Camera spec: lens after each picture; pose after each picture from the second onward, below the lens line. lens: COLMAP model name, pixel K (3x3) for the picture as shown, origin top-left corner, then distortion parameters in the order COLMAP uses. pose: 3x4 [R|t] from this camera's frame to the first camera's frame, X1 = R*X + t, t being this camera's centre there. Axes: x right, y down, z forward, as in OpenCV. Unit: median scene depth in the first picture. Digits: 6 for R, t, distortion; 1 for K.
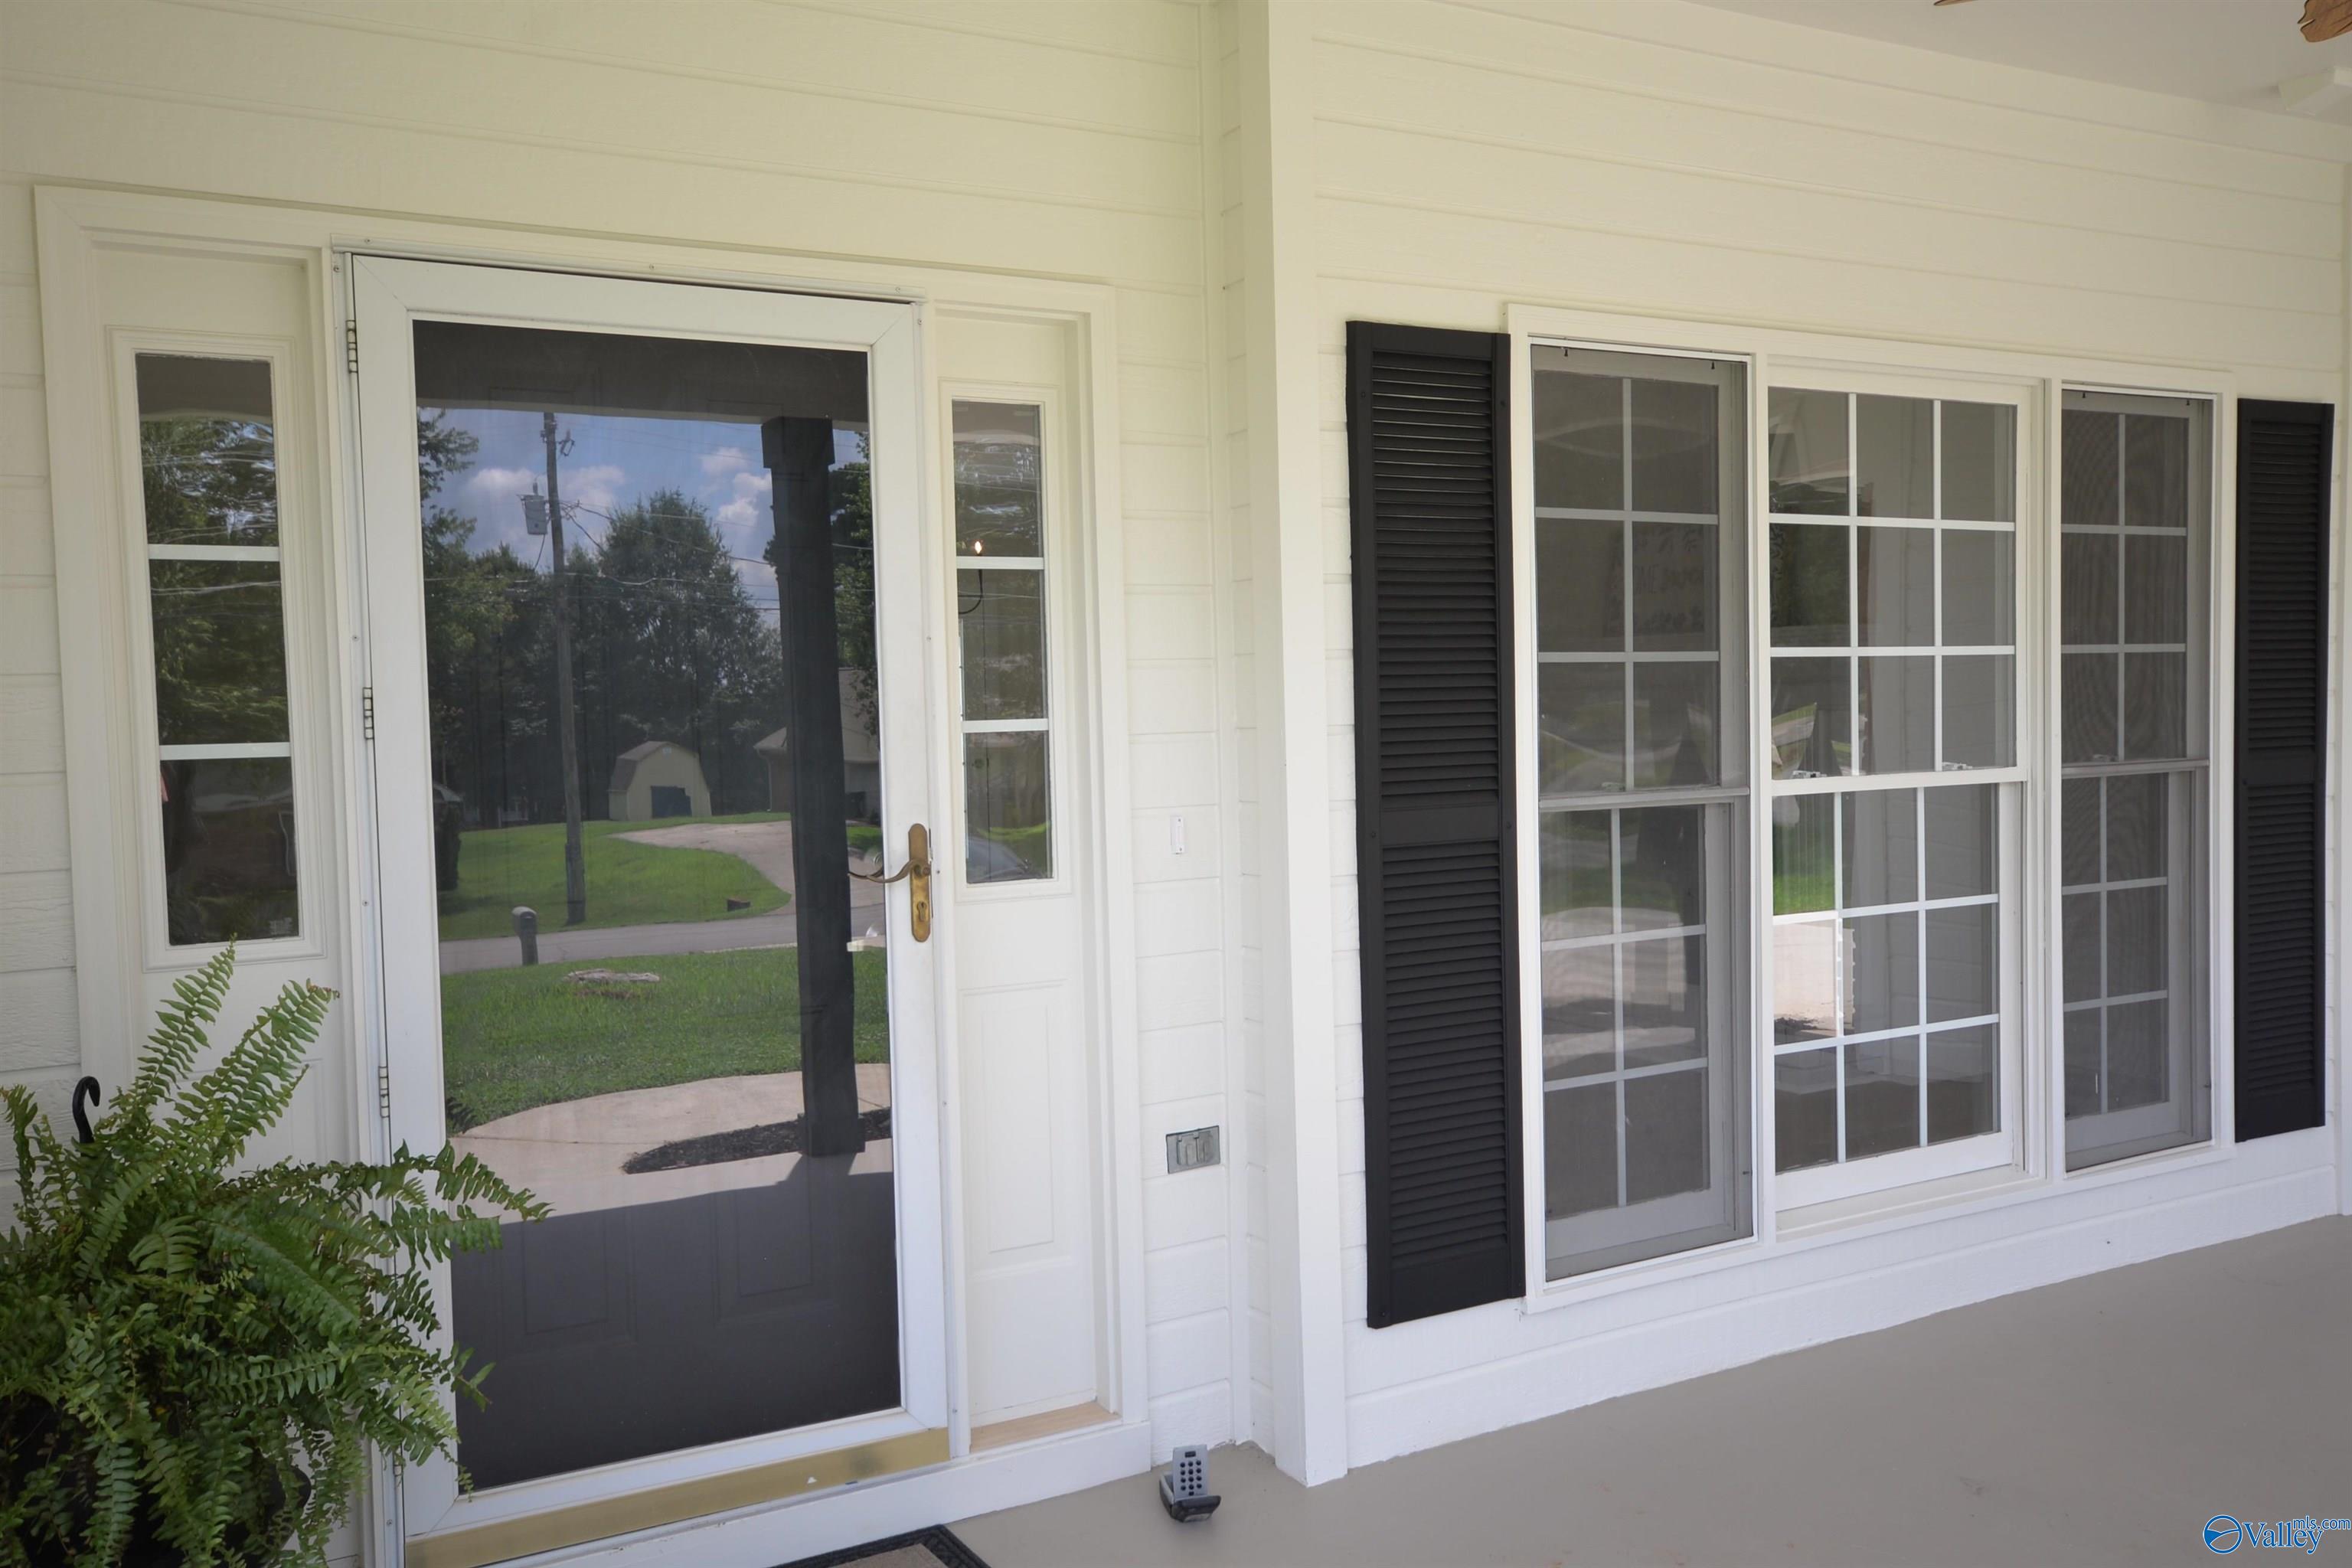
lens RADIAL K [[1909.1, 0, 1178.2], [0, 1909.1, 789.6], [0, 0, 1]] dist [-0.000627, 0.045829]
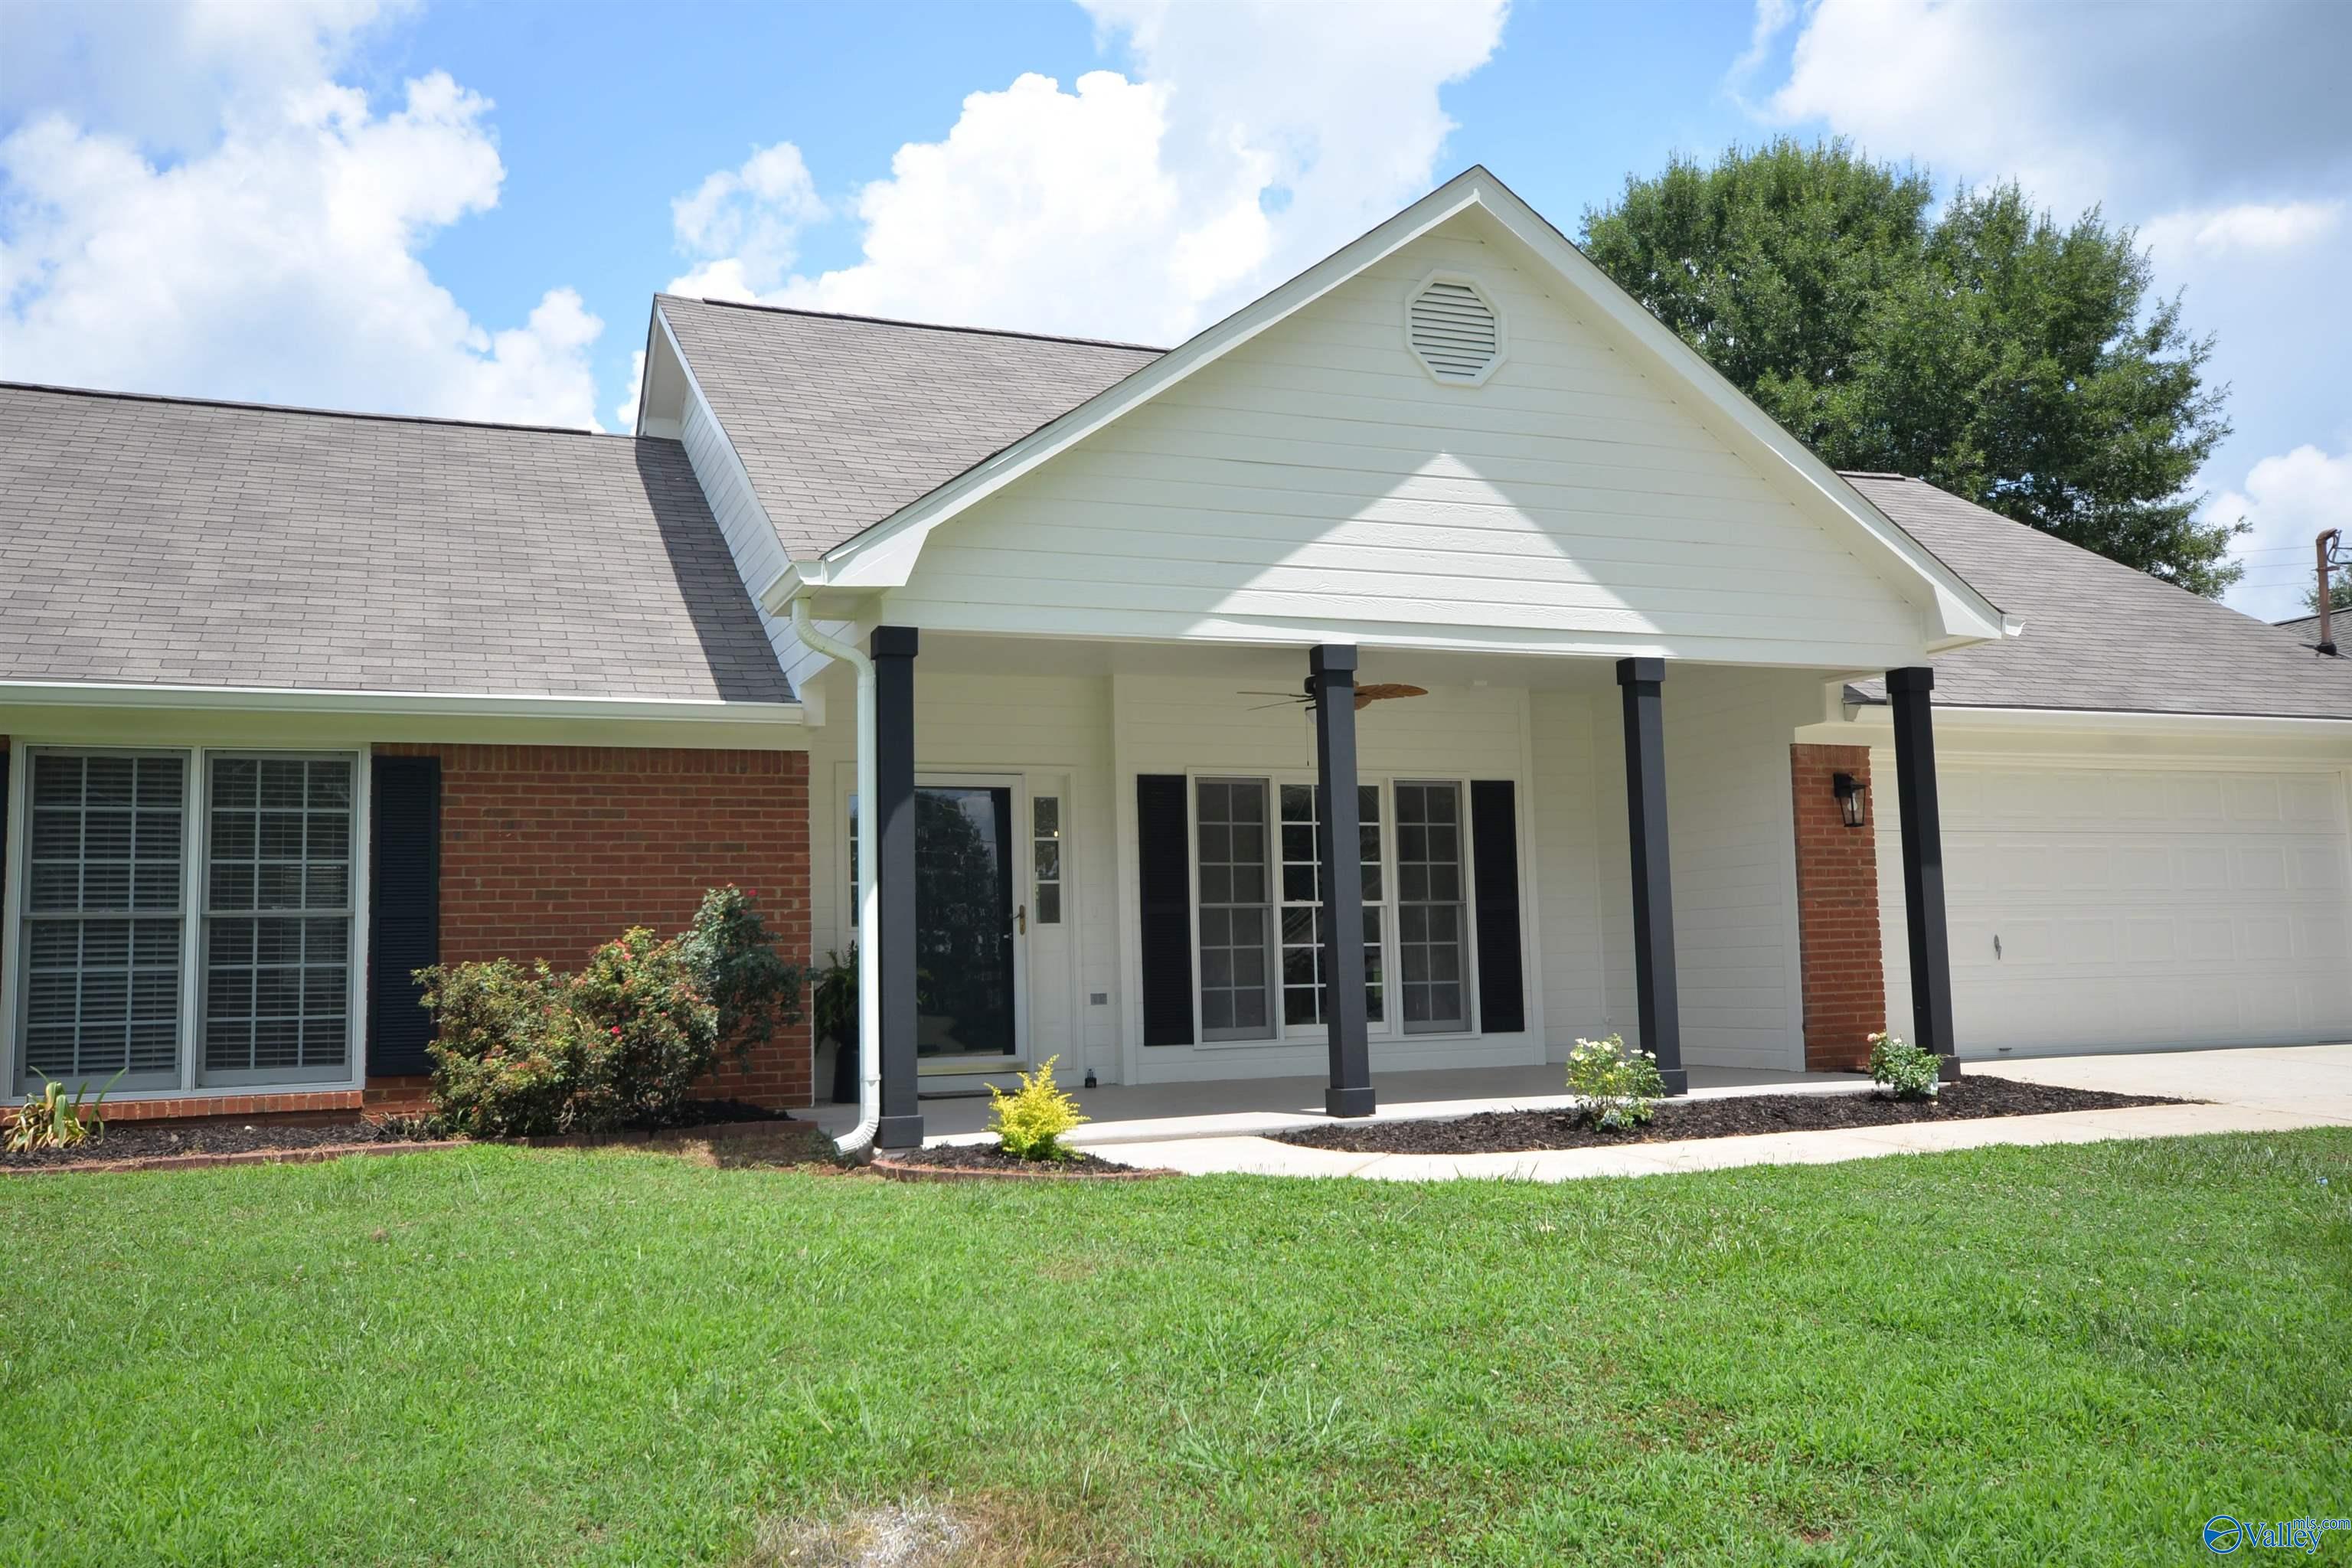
lens RADIAL K [[1909.1, 0, 1175.9], [0, 1909.1, 780.9], [0, 0, 1]] dist [-0.000627, 0.045829]
pose [[0.991326, -0.012532, -0.130824, 0.616349], [-0.006161, 0.989917, -0.141512, 0.283003], [0.131278, 0.141090, 0.981254, -2.534231]]
